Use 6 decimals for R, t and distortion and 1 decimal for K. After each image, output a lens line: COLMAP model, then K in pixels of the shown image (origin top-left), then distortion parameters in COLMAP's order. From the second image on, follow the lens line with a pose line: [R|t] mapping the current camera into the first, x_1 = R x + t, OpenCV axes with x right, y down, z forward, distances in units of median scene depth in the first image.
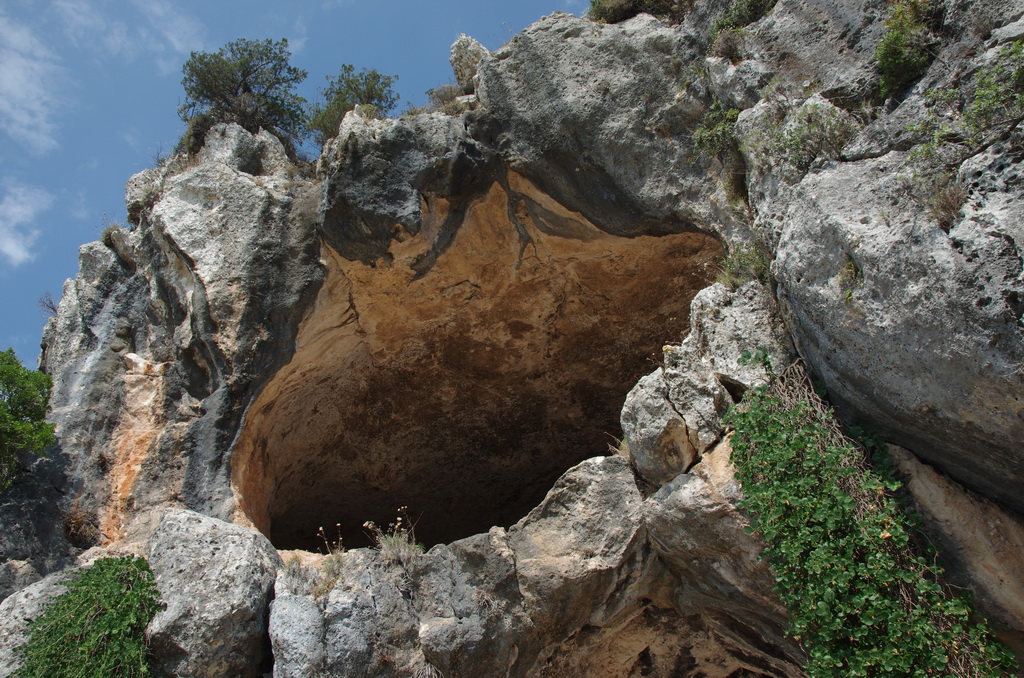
lens RADIAL K [[767.2, 0, 512.0], [0, 767.2, 339.0], [0, 0, 1]] dist [-0.125438, 0.120497]
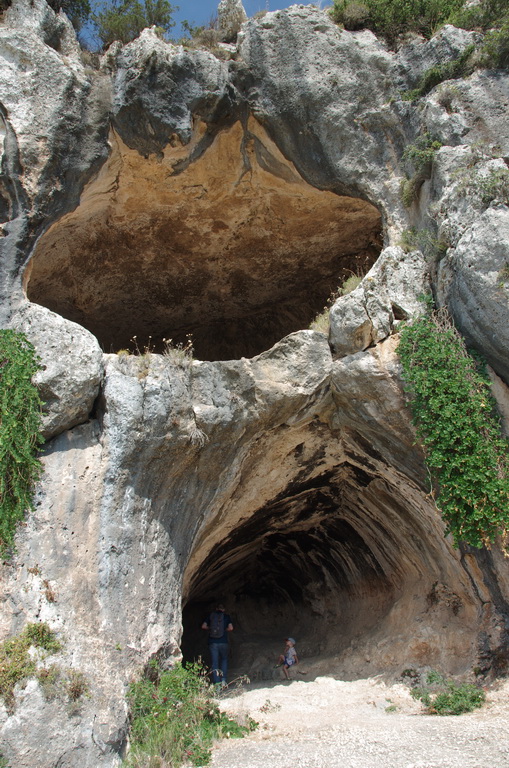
lens RADIAL K [[575.4, 0, 254.5], [0, 575.4, 384.0], [0, 0, 1]] dist [-0.125438, 0.120497]
pose [[0.934682, 0.188113, 0.301633, -0.242514], [-0.260869, 0.939378, 0.222521, 0.011541], [-0.241489, -0.286674, 0.927093, -0.115360]]
